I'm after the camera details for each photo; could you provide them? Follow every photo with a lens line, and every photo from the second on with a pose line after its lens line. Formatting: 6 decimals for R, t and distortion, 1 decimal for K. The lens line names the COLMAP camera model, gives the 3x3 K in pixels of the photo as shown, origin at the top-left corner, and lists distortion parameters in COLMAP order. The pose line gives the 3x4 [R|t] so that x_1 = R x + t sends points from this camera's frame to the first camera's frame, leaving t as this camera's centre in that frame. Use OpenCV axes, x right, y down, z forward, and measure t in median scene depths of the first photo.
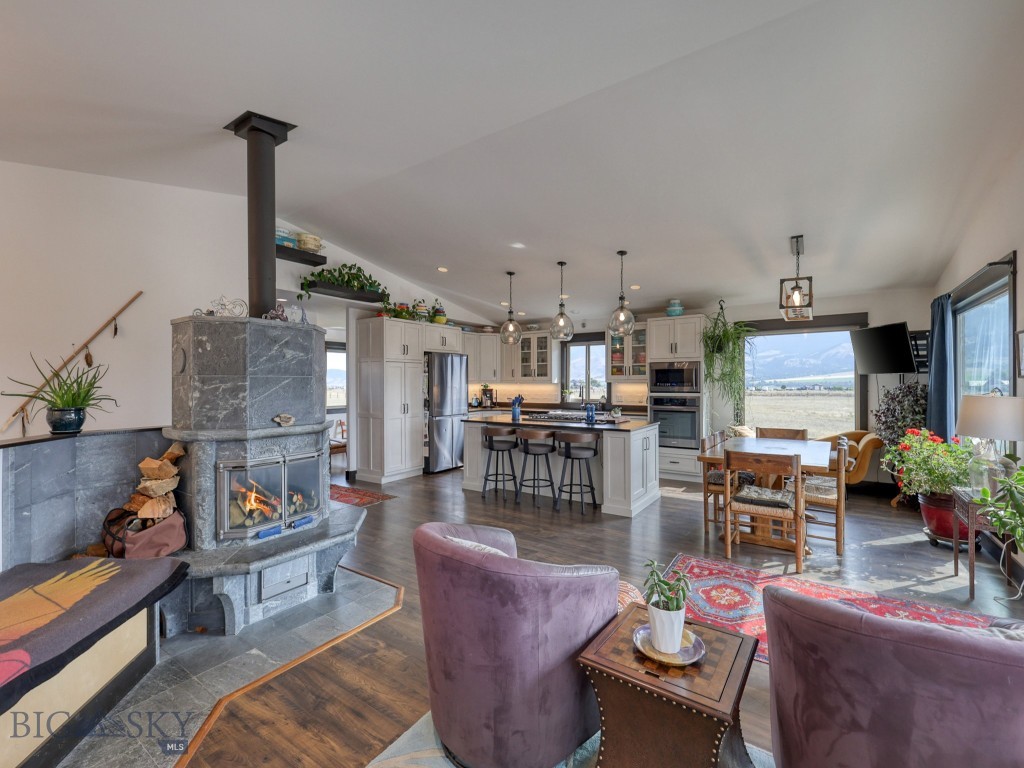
lens RADIAL K [[445.2, 0, 512.4], [0, 445.2, 380.5], [0, 0, 1]] dist [0.000244, -0.000043]
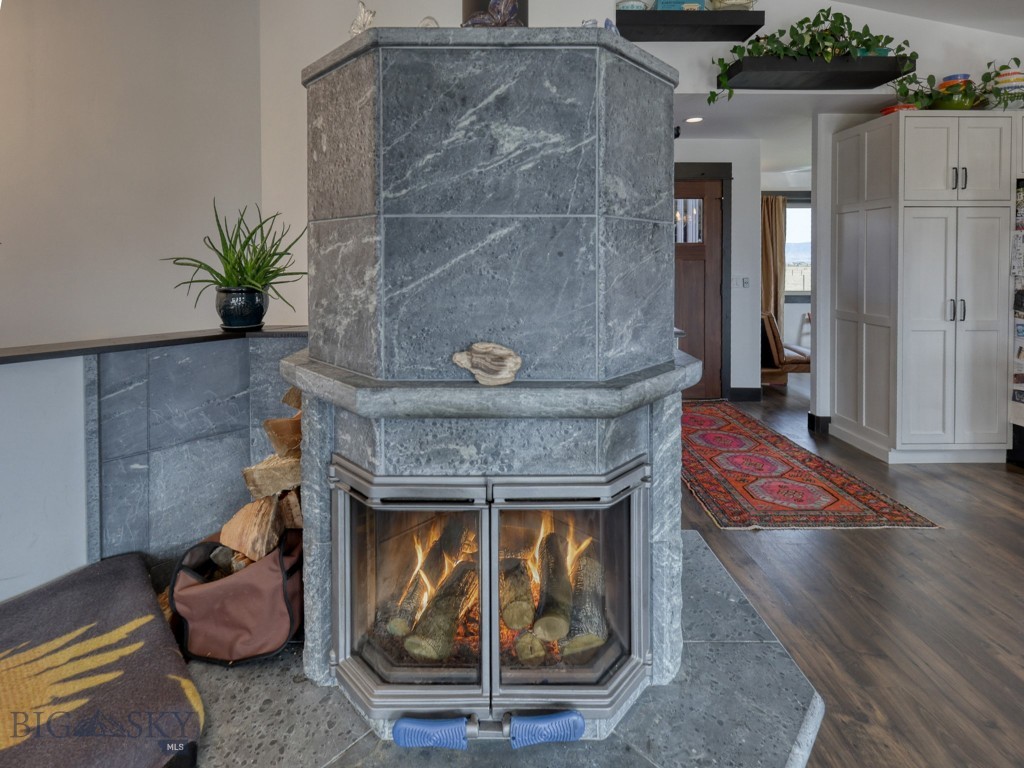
lens RADIAL K [[483.9, 0, 490.0], [0, 483.9, 264.9], [0, 0, 1]] dist [0.000860, -0.000236]
pose [[0.560626, 0.014926, -0.827935, -0.123345], [0.001571, 0.999817, 0.019089, 0.008902], [0.828068, -0.012002, 0.560500, 0.411782]]
